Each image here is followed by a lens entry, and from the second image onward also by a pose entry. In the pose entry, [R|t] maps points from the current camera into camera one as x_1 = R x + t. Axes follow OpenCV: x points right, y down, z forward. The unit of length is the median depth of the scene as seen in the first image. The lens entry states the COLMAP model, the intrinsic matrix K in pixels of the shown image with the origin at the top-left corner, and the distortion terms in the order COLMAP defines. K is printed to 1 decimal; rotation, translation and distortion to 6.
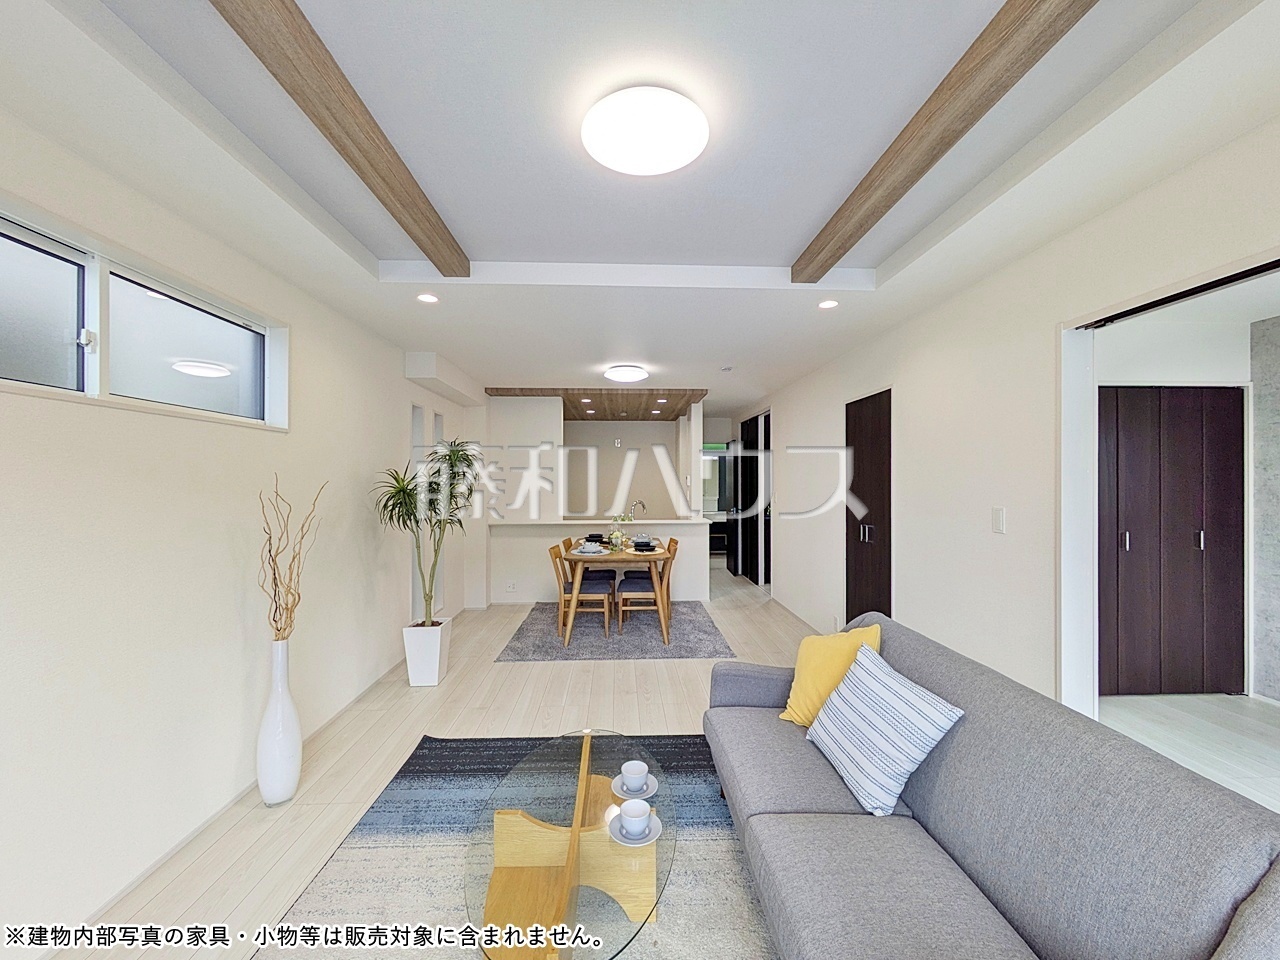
lens RADIAL K [[505.2, 0, 641.0], [0, 505.2, 482.1], [0, 0, 1]] dist [-0.006979, 0.003322]
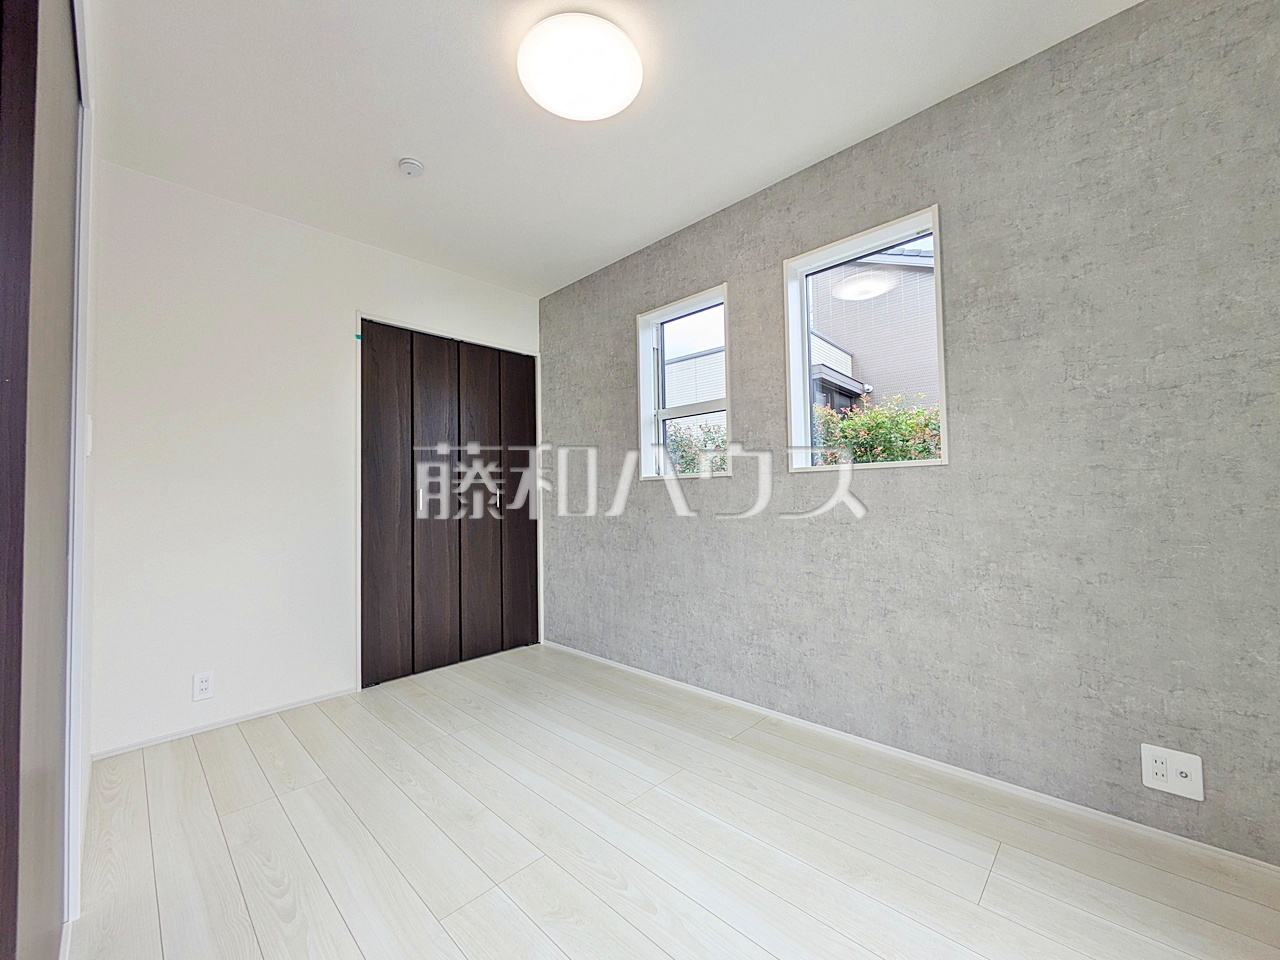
lens RADIAL K [[505.2, 0, 641.0], [0, 505.2, 482.1], [0, 0, 1]] dist [-0.006979, 0.003322]
pose [[0.728006, 0.009526, 0.685504, 0.622670], [0.017610, 0.999314, -0.032588, 0.120584], [-0.685344, 0.035796, 0.727339, 0.063331]]
